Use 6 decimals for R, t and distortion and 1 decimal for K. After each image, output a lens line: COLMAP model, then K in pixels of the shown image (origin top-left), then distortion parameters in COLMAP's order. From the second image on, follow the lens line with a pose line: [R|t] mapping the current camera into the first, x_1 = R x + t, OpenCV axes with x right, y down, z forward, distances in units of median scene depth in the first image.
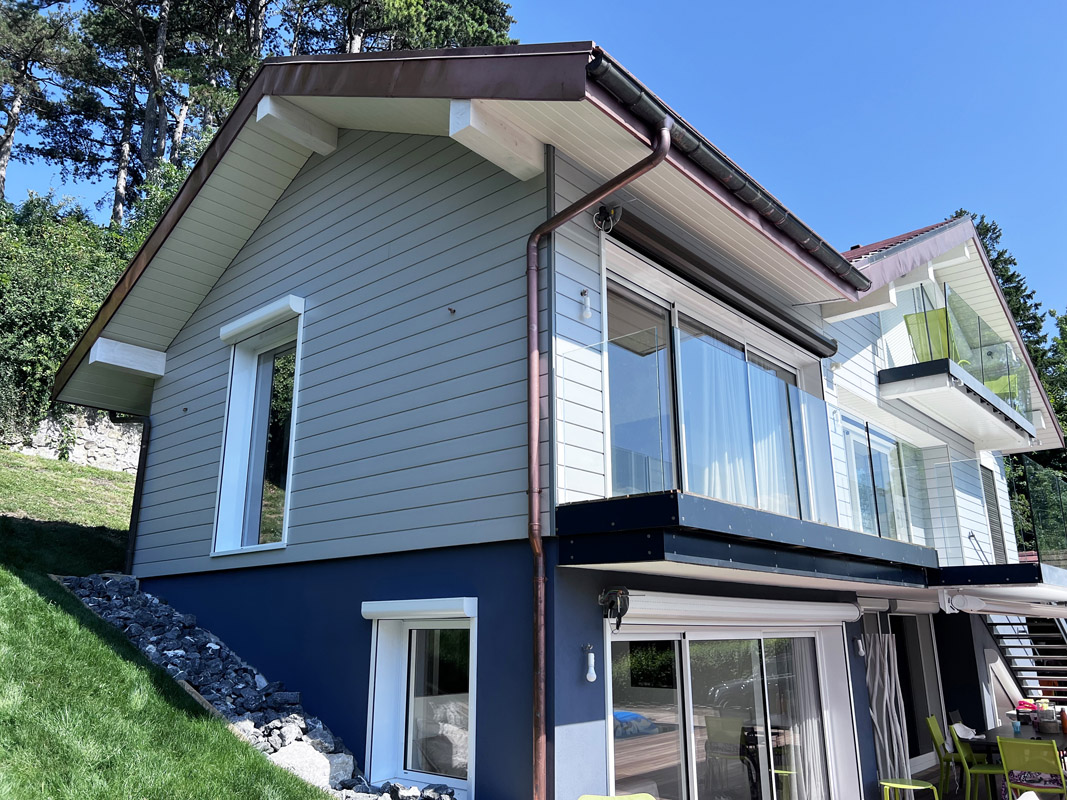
lens RADIAL K [[810.4, 0, 531.0], [0, 810.4, 404.9], [0, 0, 1]] dist [0.022145, -0.018782]
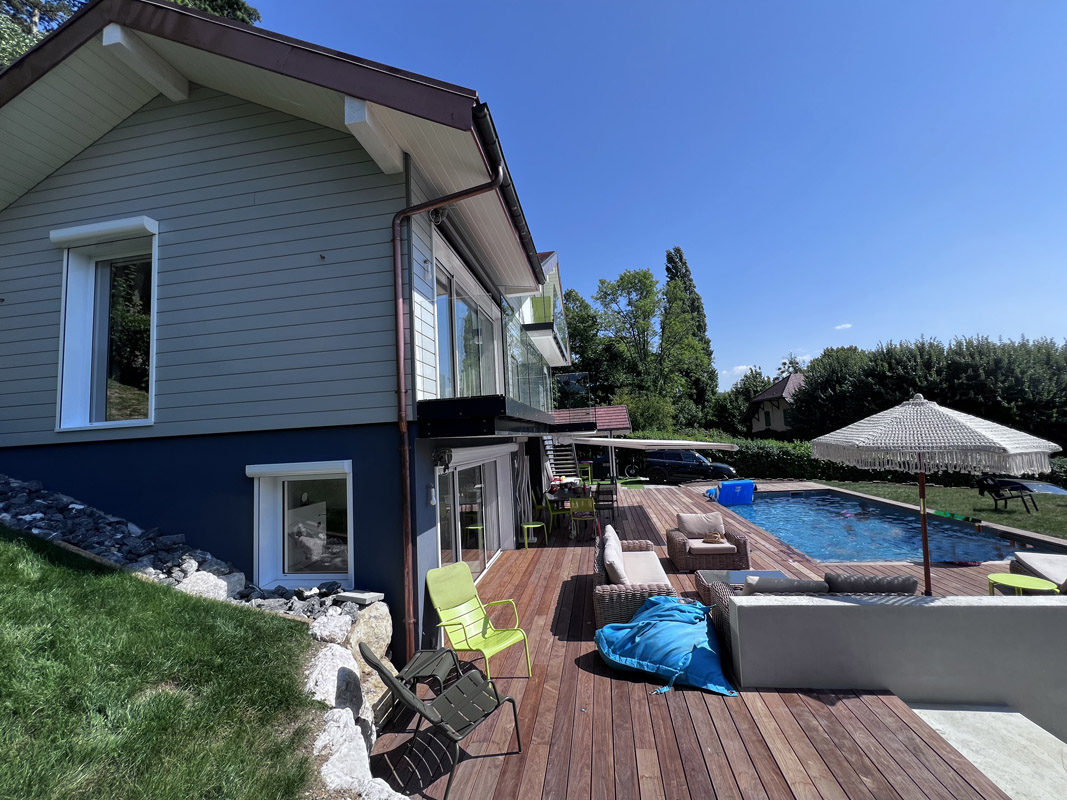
lens RADIAL K [[430.7, 0, 533.1], [0, 430.7, 399.9], [0, 0, 1]] dist [-0.013299, 0.001934]
pose [[0.835468, 0.004389, 0.549521, -0.198676], [-0.094320, 0.986274, 0.135522, -0.009426], [-0.541384, -0.165056, 0.824415, 0.163627]]
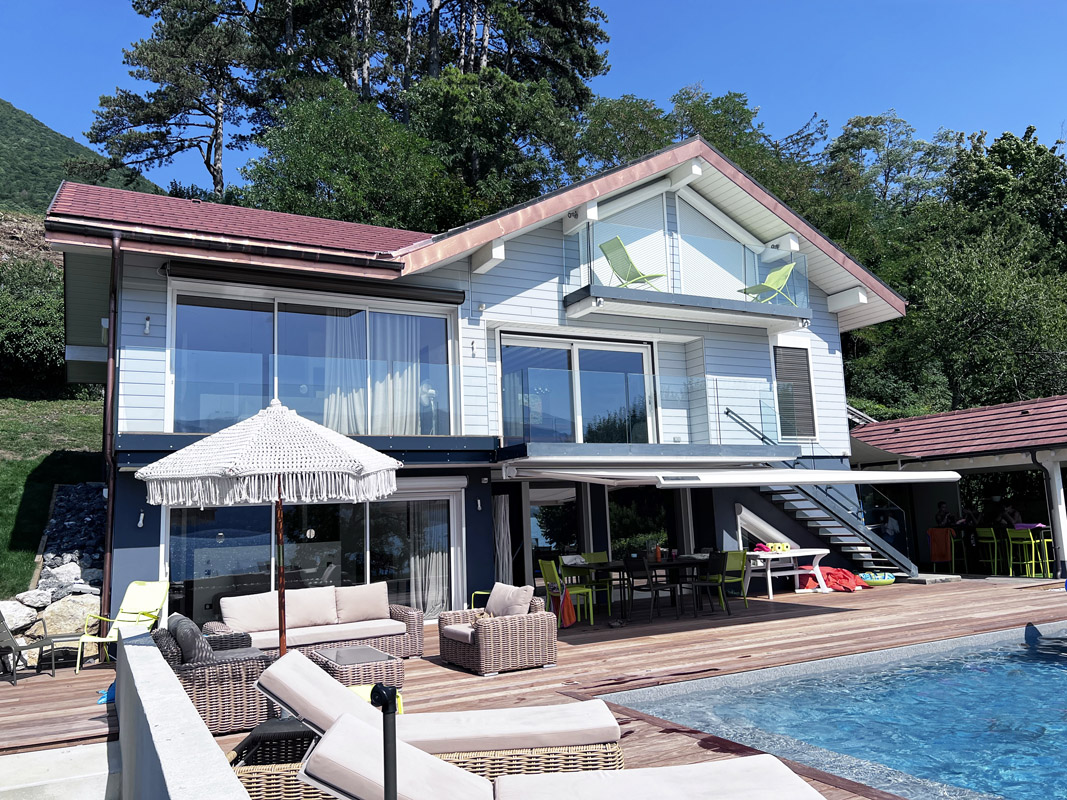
lens RADIAL K [[810.4, 0, 535.9], [0, 810.4, 397.0], [0, 0, 1]] dist [0.022145, -0.018782]
pose [[0.943996, -0.091174, -0.317110, 1.330739], [0.128785, 0.986648, 0.099699, -0.032753], [0.303786, -0.134954, 0.943134, -0.420561]]
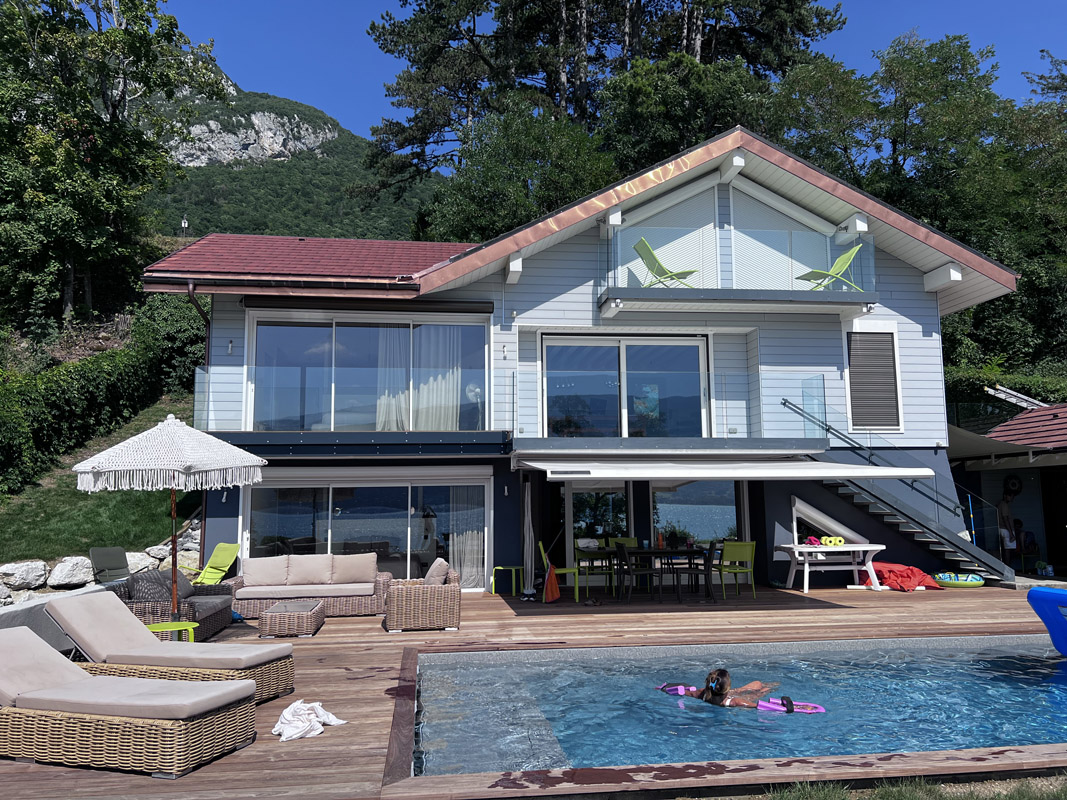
lens RADIAL K [[810.4, 0, 530.3], [0, 810.4, 403.2], [0, 0, 1]] dist [0.022145, -0.018782]
pose [[0.769886, -0.093979, -0.631224, 2.031014], [0.180333, 0.980824, 0.073918, 0.016484], [0.612173, -0.170739, 0.772070, -0.273144]]
